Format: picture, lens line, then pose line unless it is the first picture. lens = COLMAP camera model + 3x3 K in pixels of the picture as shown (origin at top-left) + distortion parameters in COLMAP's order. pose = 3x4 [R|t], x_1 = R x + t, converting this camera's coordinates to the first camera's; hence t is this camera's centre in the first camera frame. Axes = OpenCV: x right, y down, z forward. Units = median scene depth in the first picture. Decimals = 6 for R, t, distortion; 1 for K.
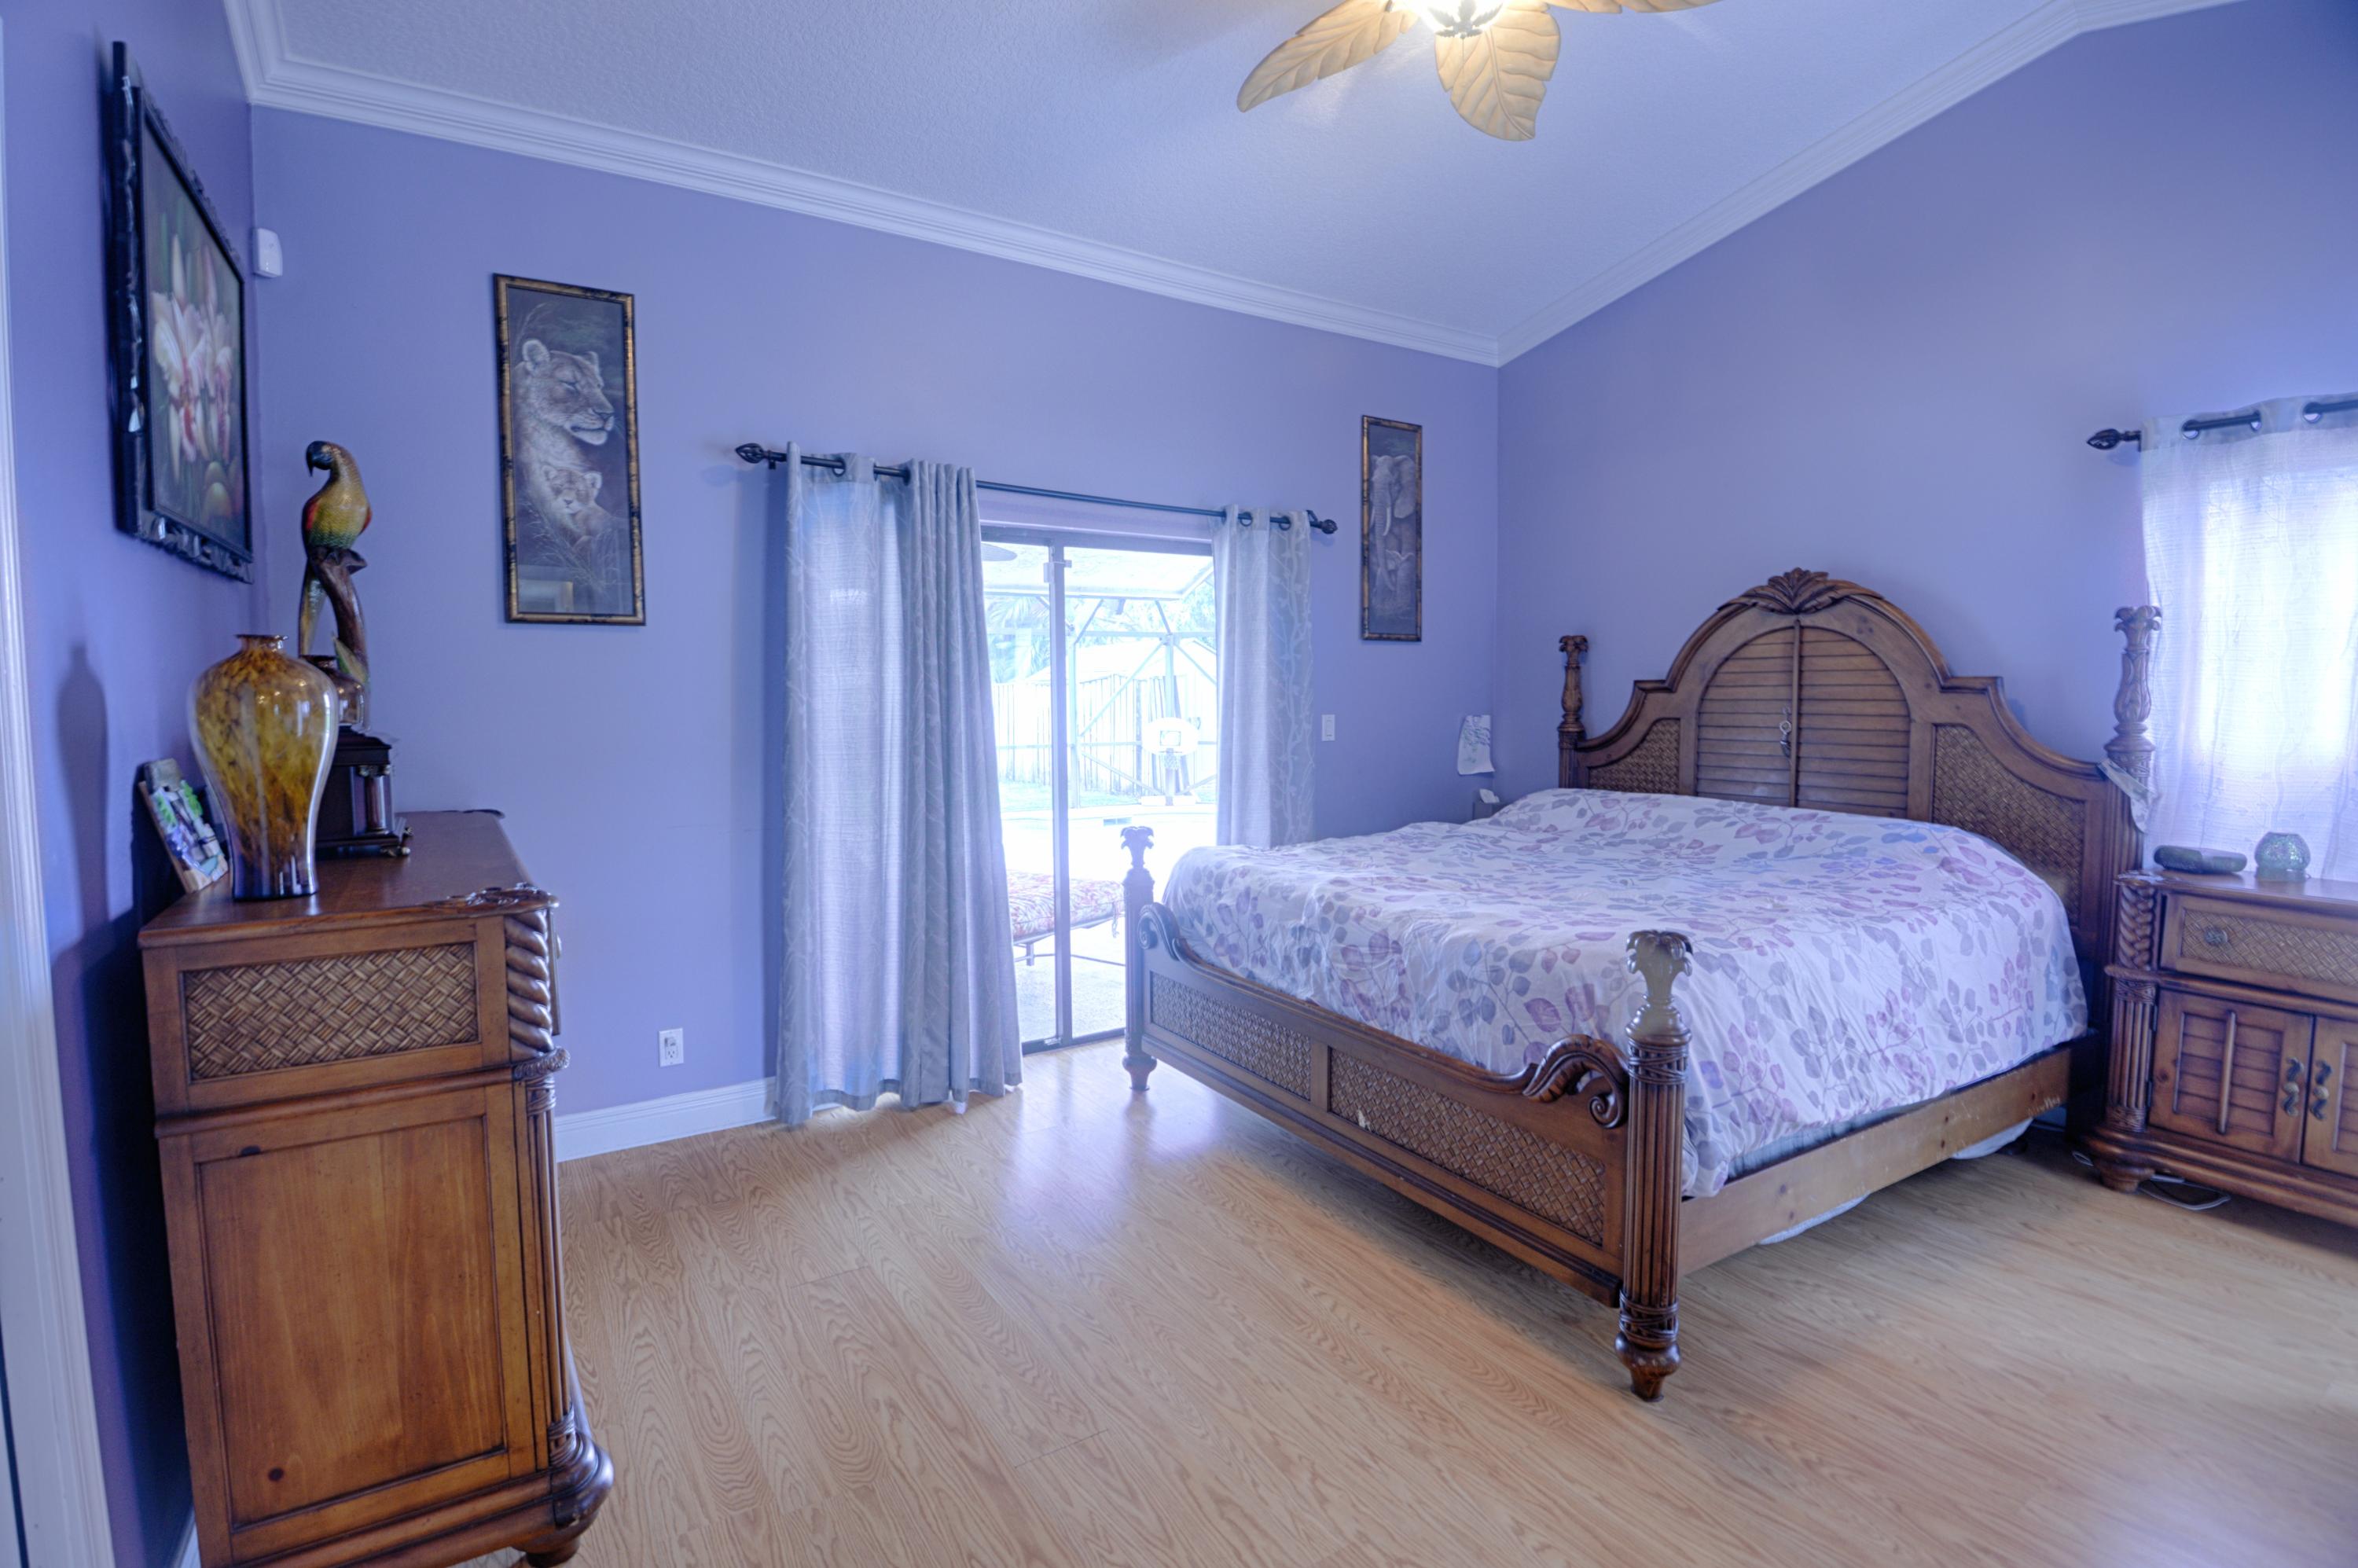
lens RADIAL K [[1088.7, 0, 1174.6], [0, 1088.7, 770.8], [0, 0, 1]] dist [-0.003967, -0.023178]
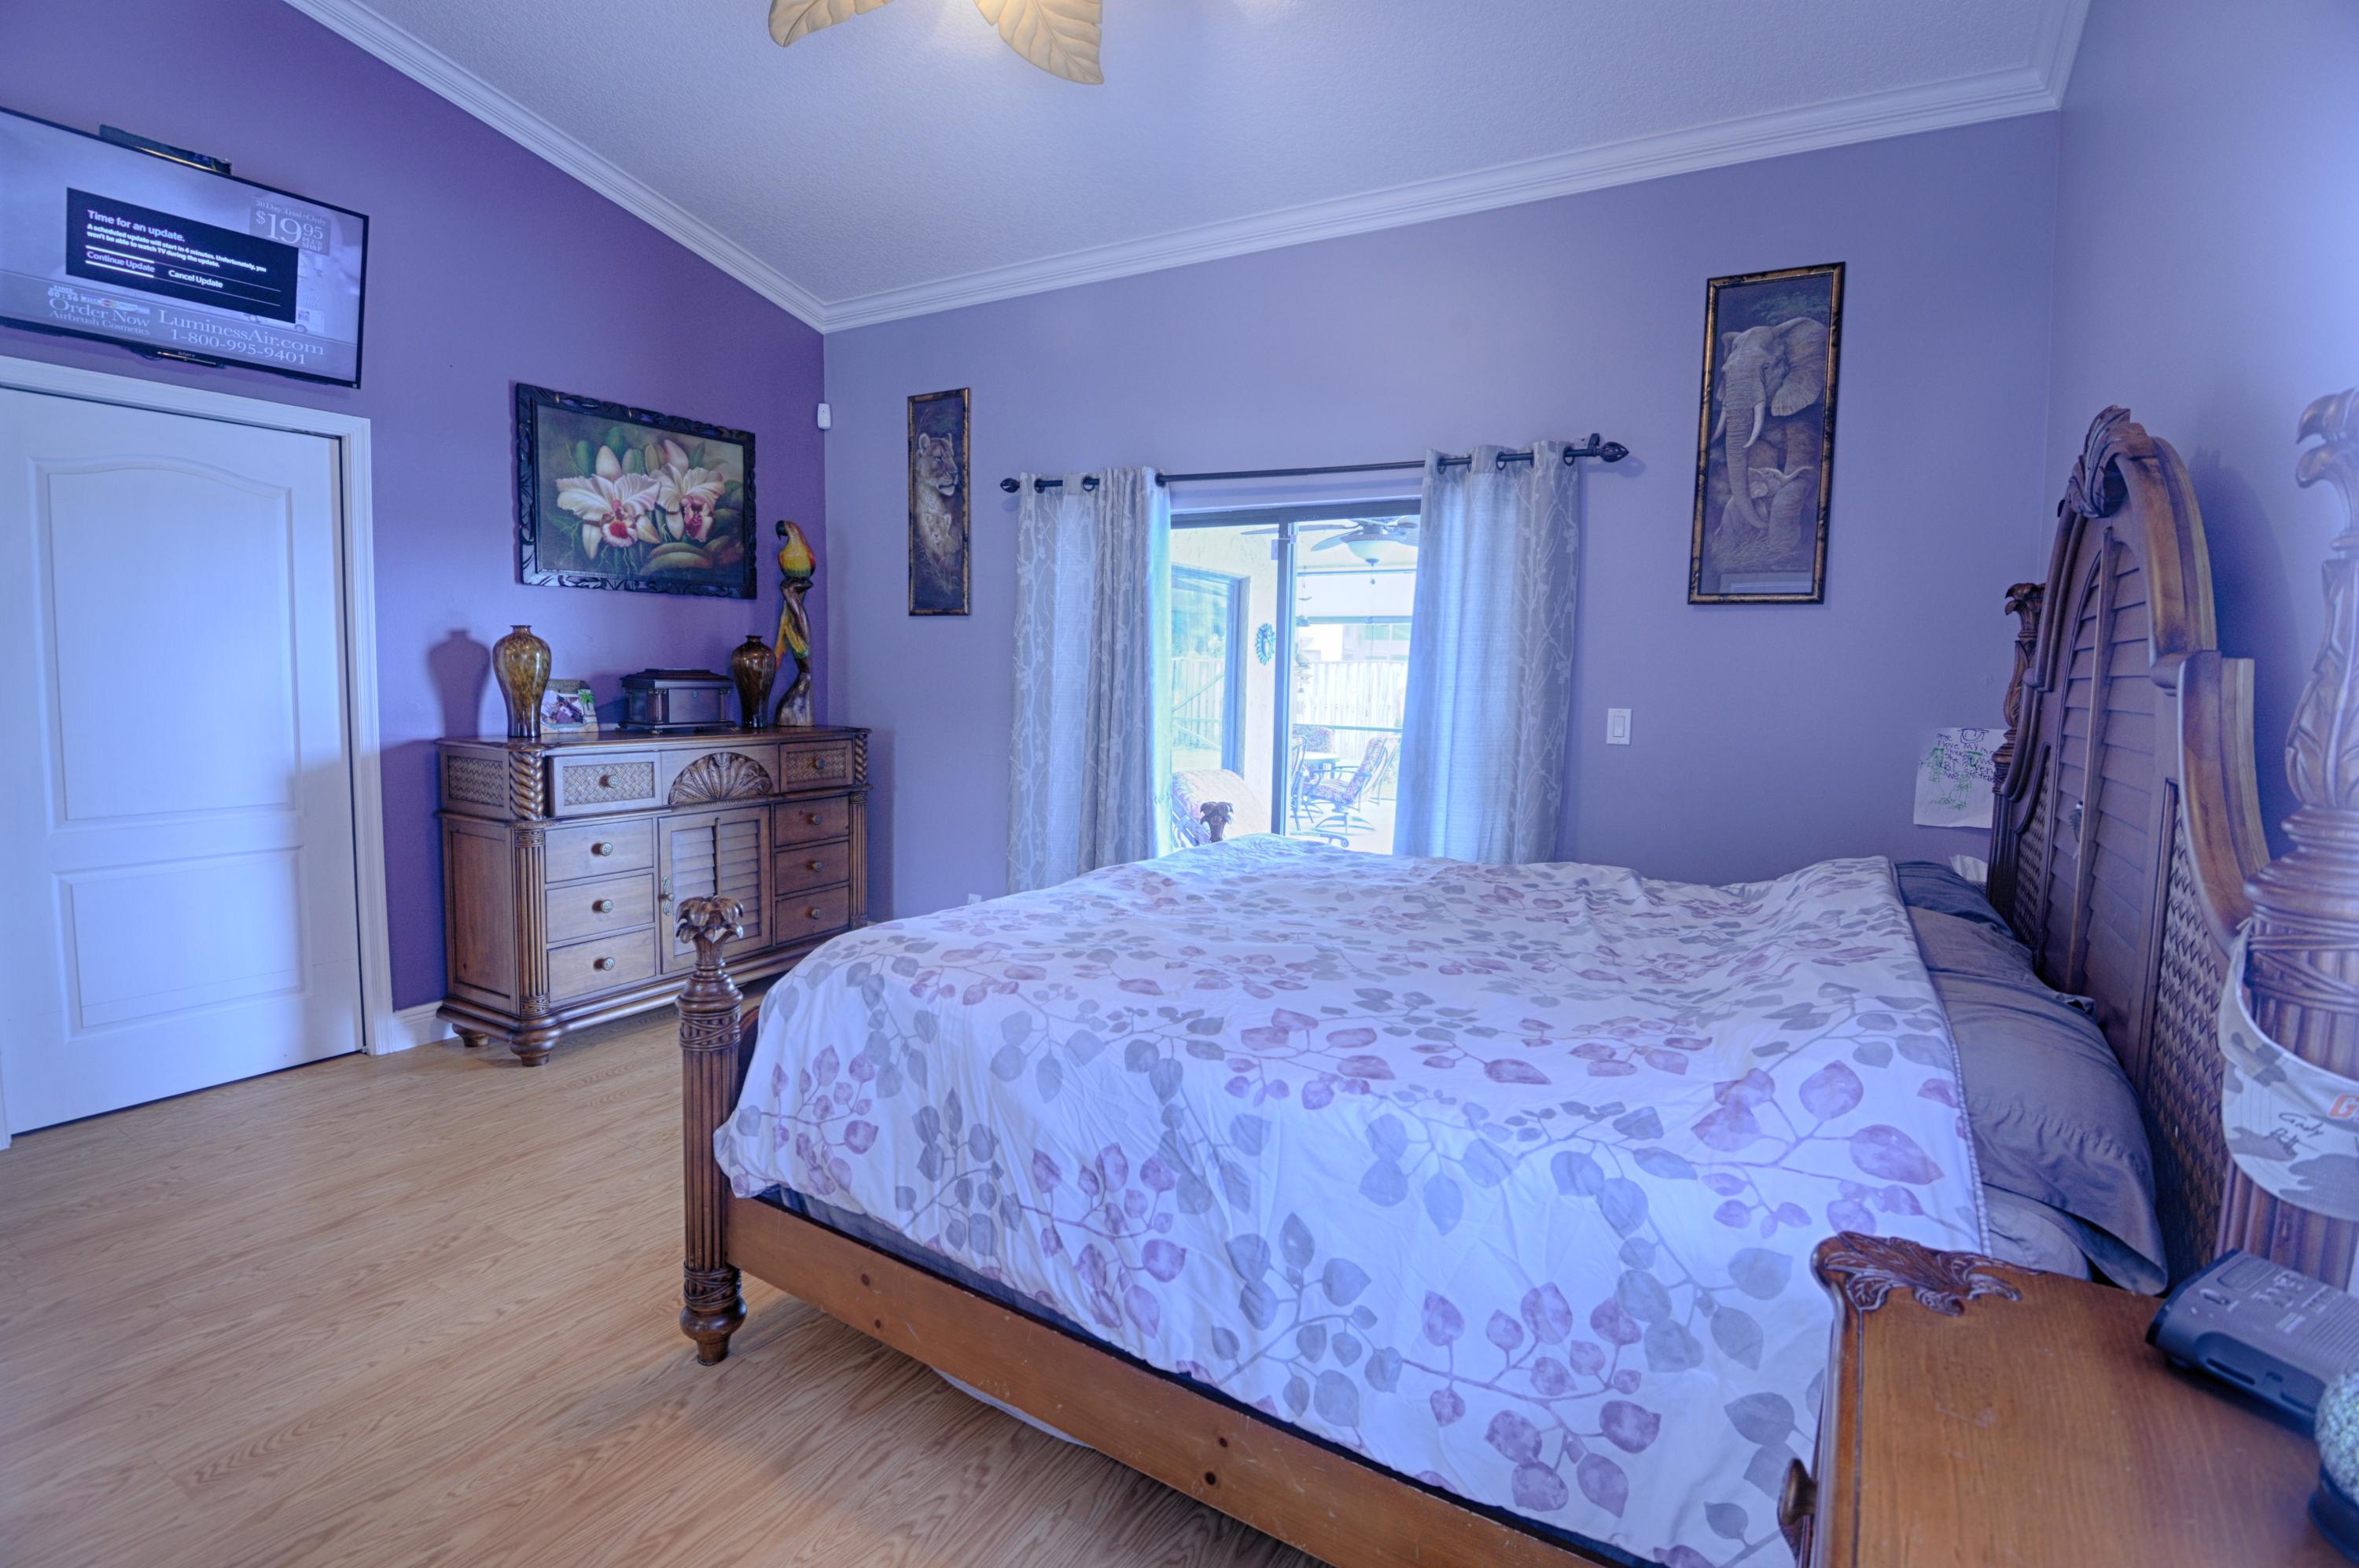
lens RADIAL K [[1089.2, 0, 1175.1], [0, 1089.2, 770.8], [0, 0, 1]] dist [-0.003967, -0.023178]
pose [[0.457740, 0.096943, -0.883785, 0.826513], [-0.090100, 0.993978, 0.062365, -0.036173], [0.884509, 0.051082, 0.463718, 0.500746]]
